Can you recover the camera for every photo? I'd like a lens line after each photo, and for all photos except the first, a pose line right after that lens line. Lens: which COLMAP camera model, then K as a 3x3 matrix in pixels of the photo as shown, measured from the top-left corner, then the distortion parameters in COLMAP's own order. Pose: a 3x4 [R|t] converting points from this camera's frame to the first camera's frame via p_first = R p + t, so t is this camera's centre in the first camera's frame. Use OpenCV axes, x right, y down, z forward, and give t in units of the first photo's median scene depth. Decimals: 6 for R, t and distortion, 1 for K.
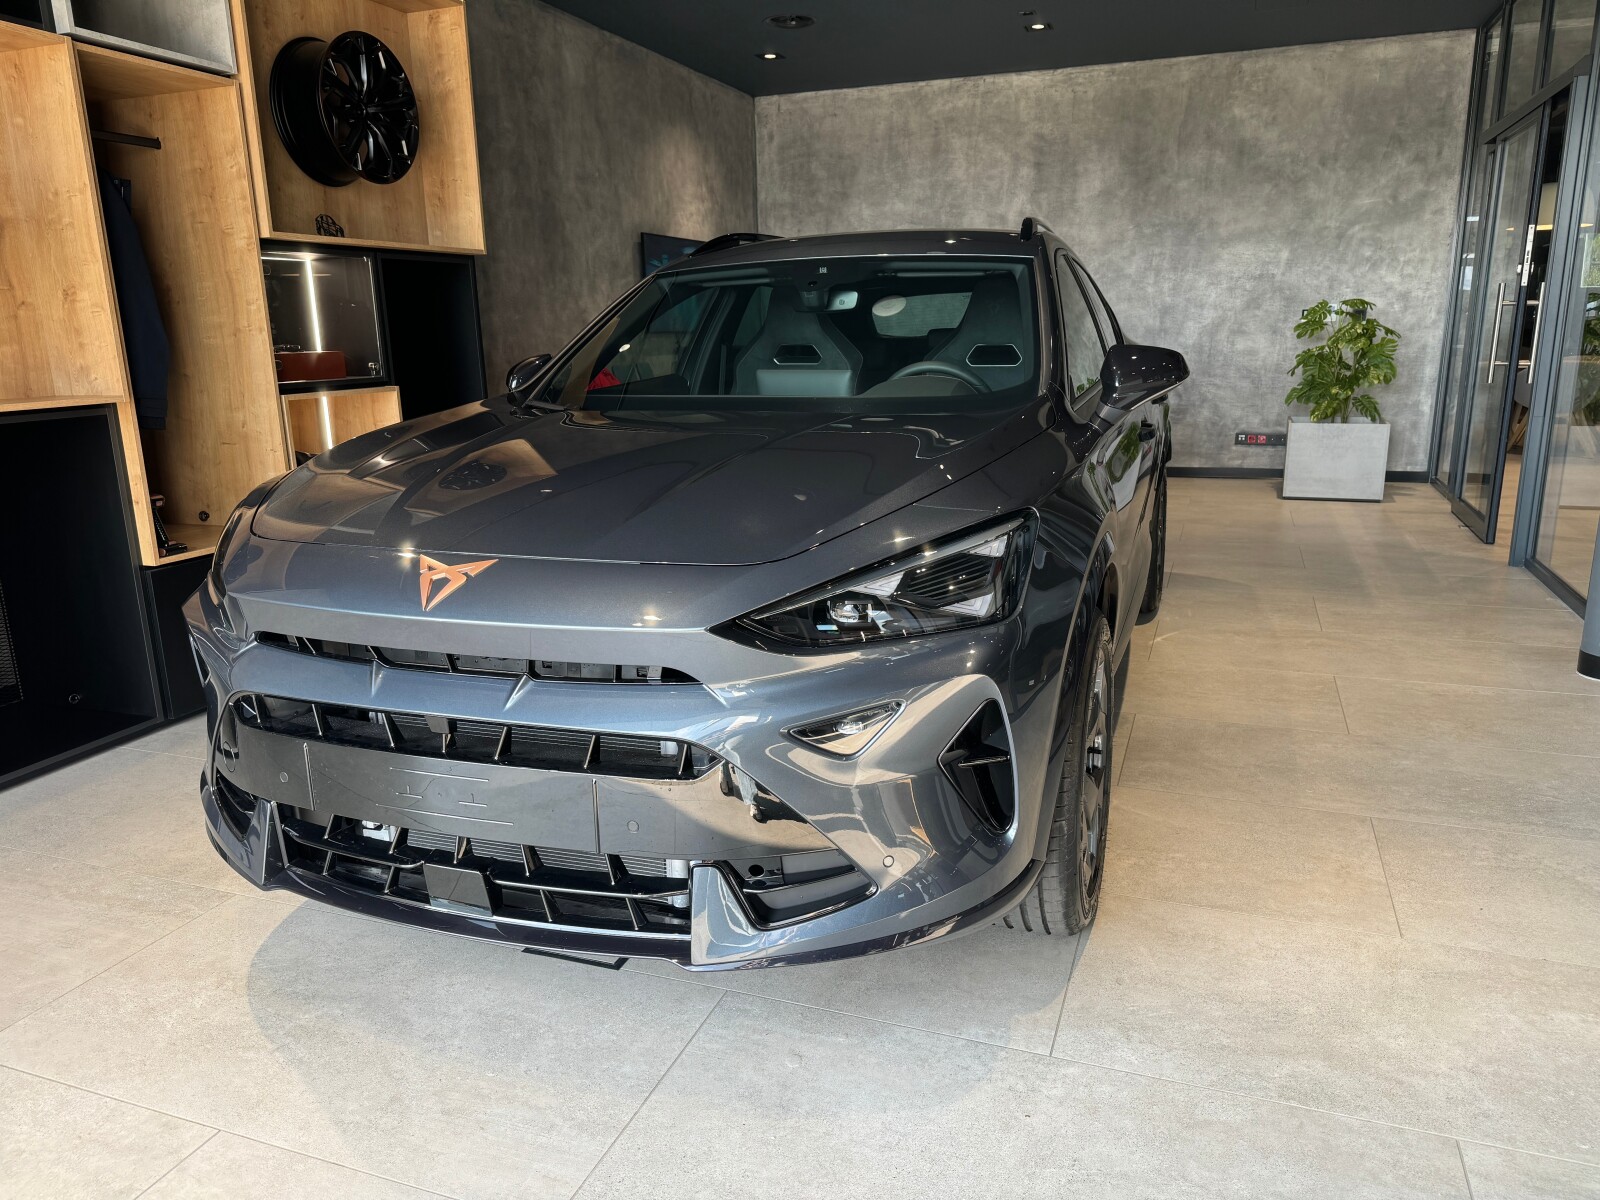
lens RADIAL K [[1122.1, 0, 802.3], [0, 1122.1, 599.3], [0, 0, 1]] dist [0.012558, -0.016879]
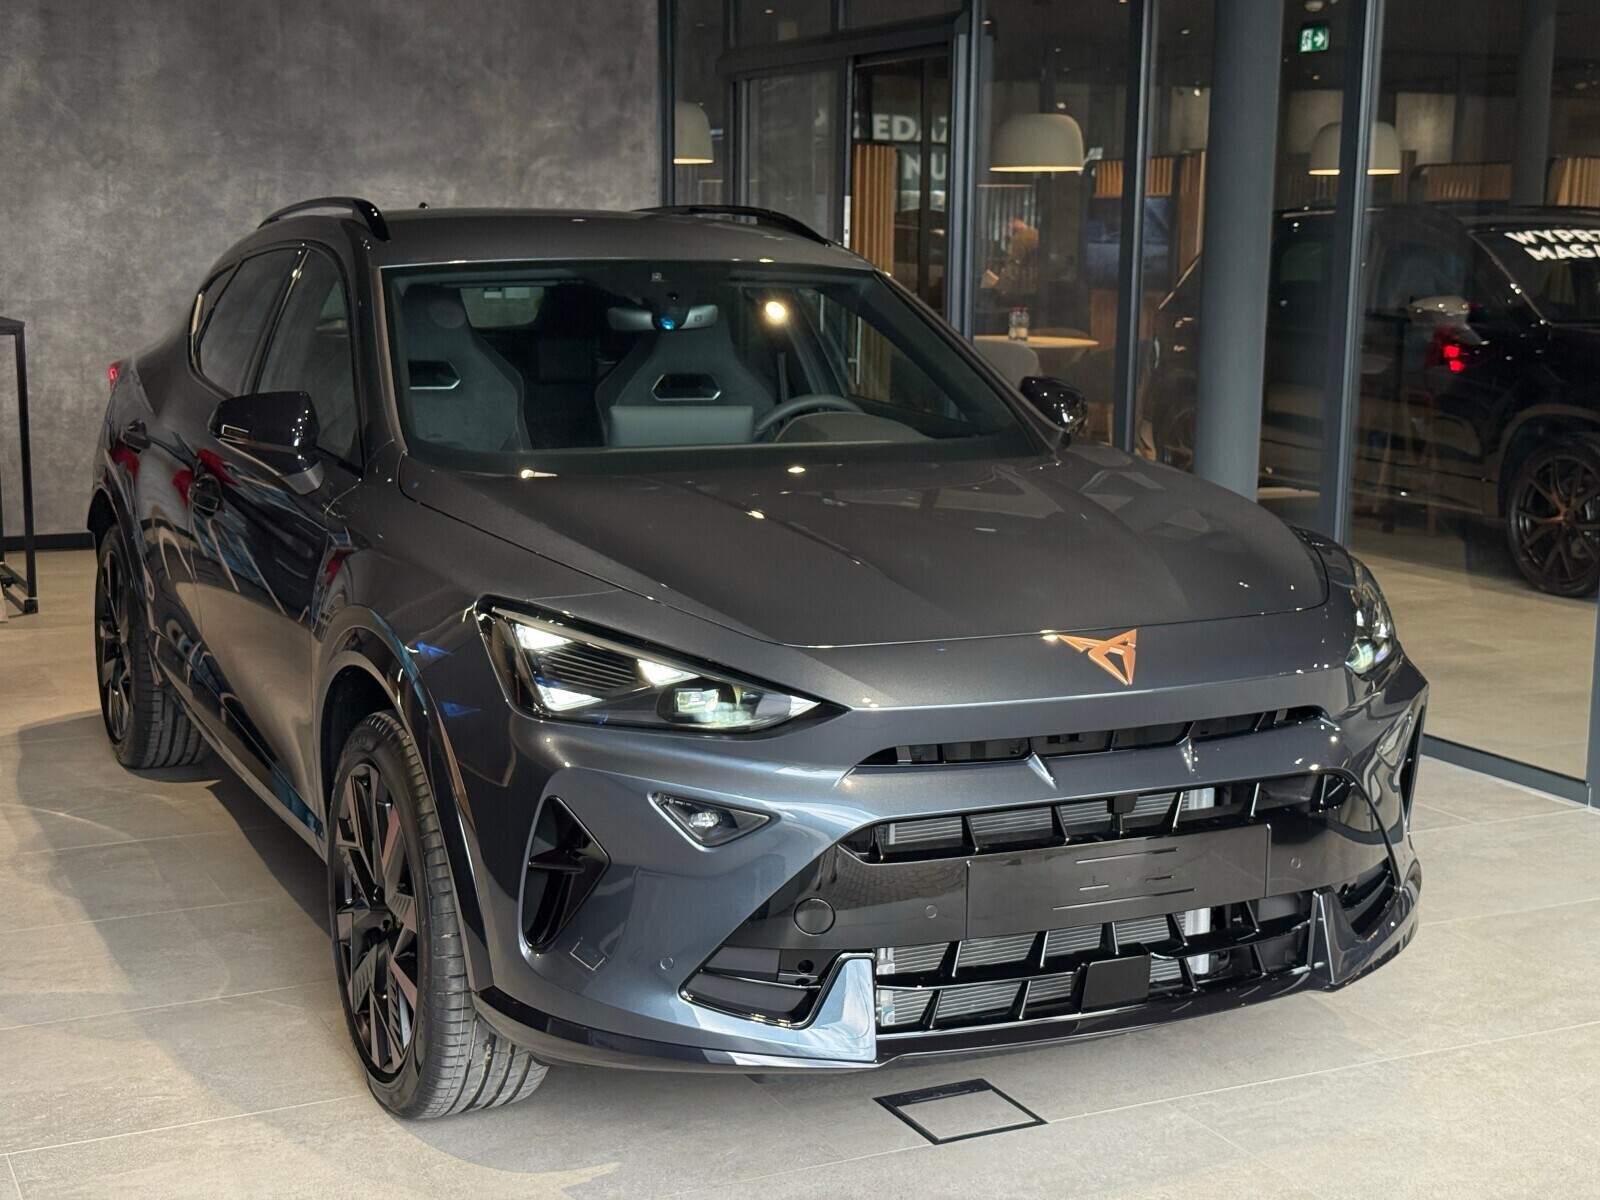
lens RADIAL K [[2210.0, 0, 767.7], [0, 2210.0, 599.2], [0, 0, 1]] dist [0.203792, -0.482757]
pose [[0.698290, -0.090566, 0.710063, -0.403098], [0.148595, 0.988695, -0.020027, -0.016916], [-0.700222, 0.119496, 0.703854, -0.027050]]
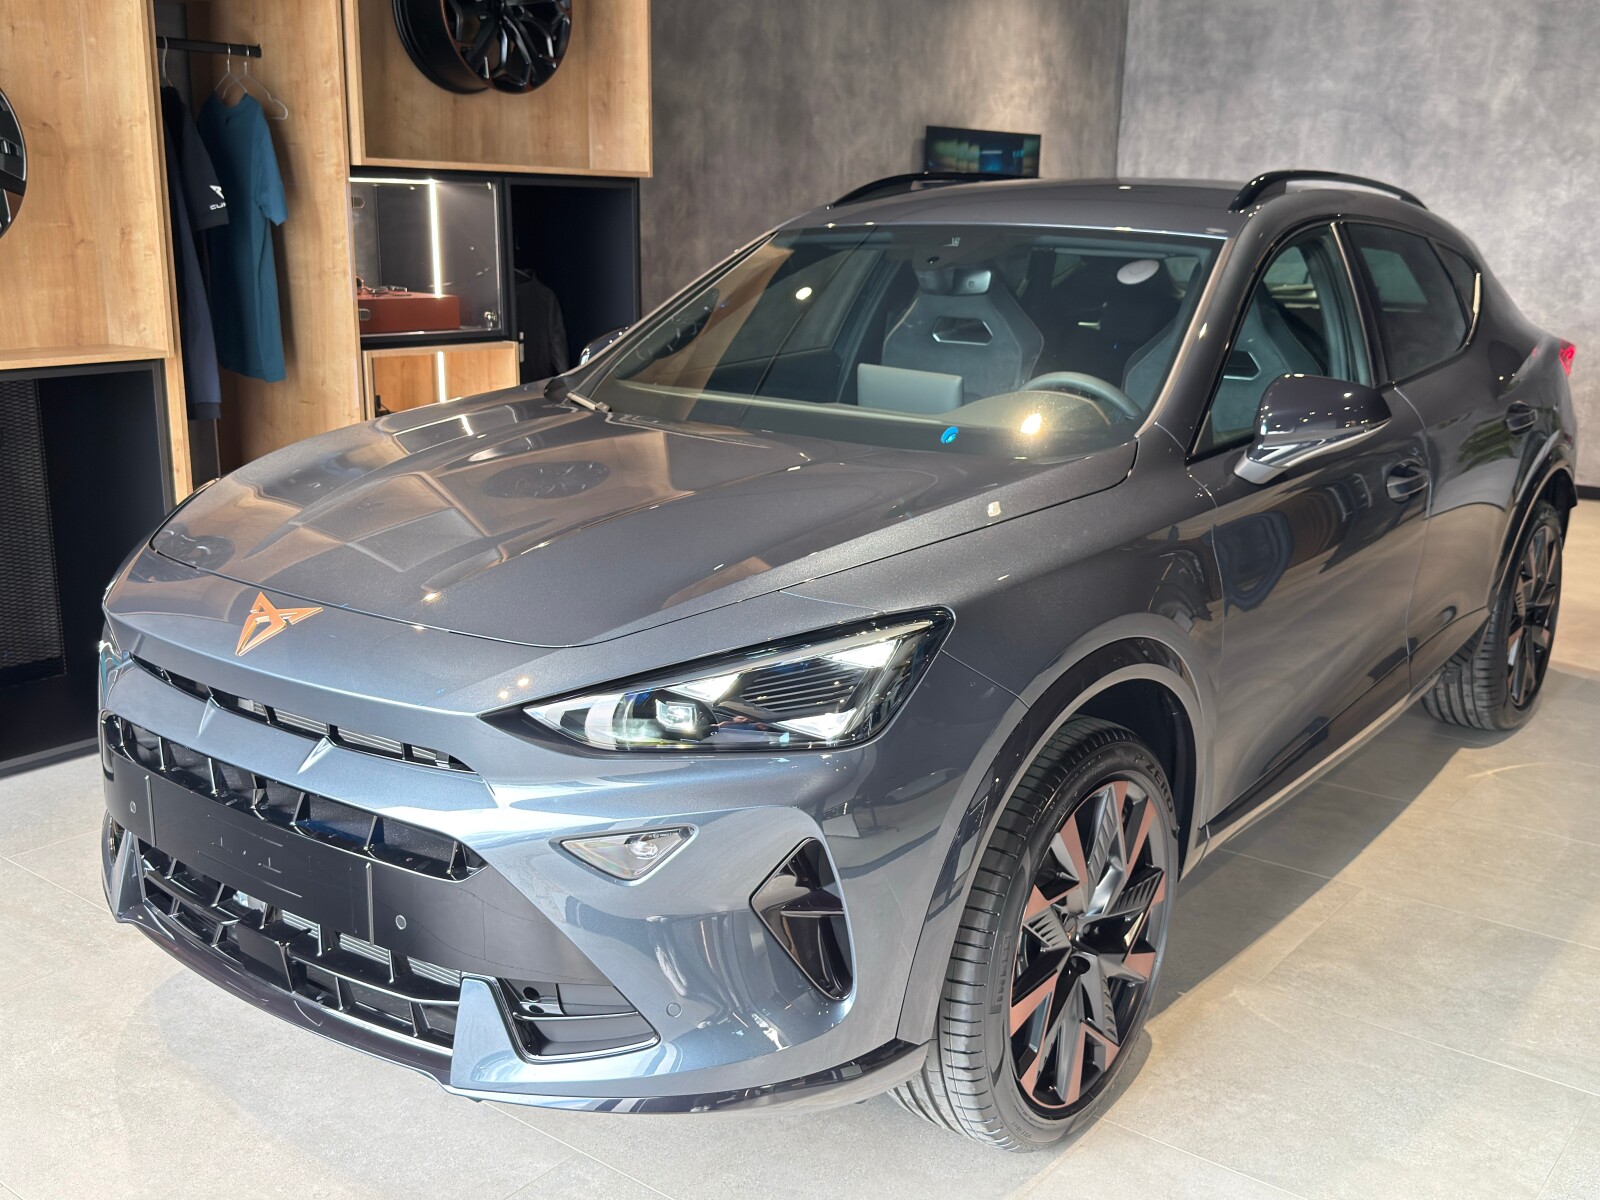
lens RADIAL K [[1588.6, 0, 800.0], [0, 1588.6, 600.0], [0, 0, 1]] dist [0.052148, -0.113216]
pose [[0.953829, 0.105488, -0.281216, 0.098707], [-0.104659, 0.994345, 0.018008, -0.025056], [0.281525, 0.012255, 0.959476, -0.024038]]
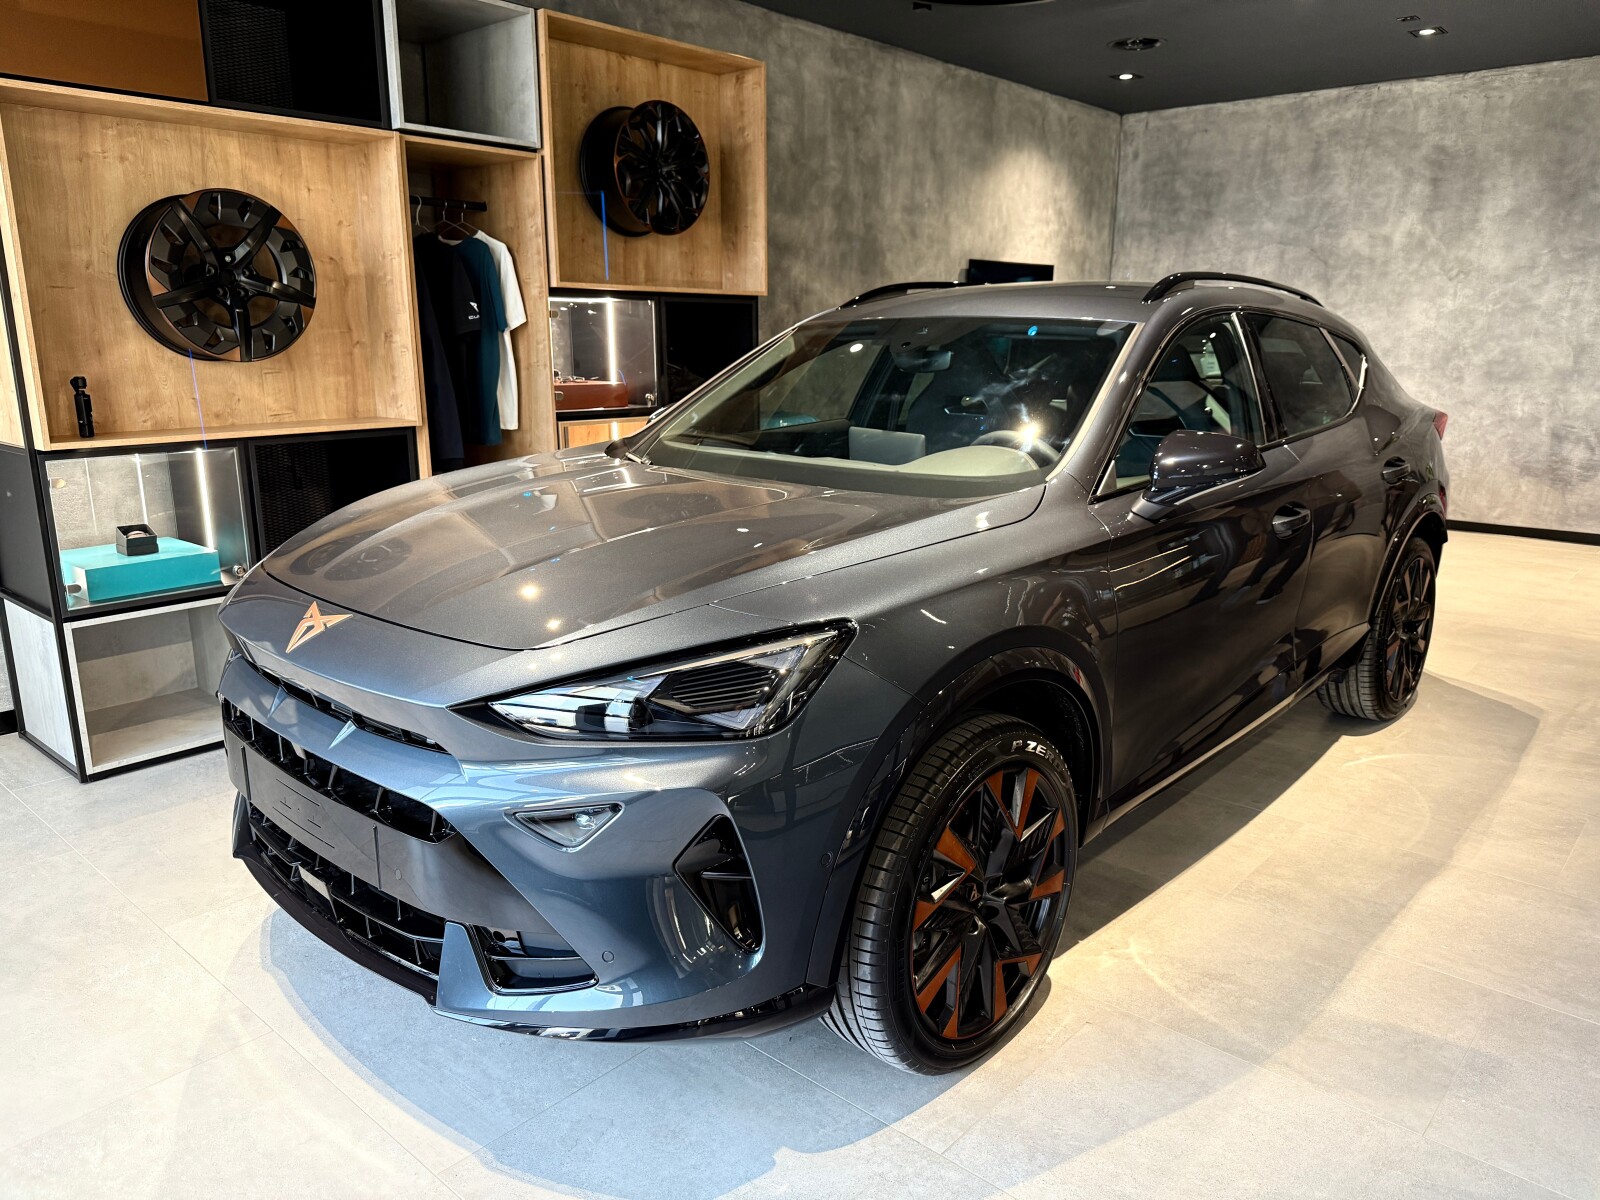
lens RADIAL K [[1129.4, 0, 801.6], [0, 1129.4, 601.8], [0, 0, 1]] dist [-0.002014, -0.004510]
pose [[0.931936, 0.106826, -0.346530, 0.094761], [-0.106609, 0.994105, 0.019749, -0.022170], [0.346597, 0.018538, 0.937831, -0.000503]]
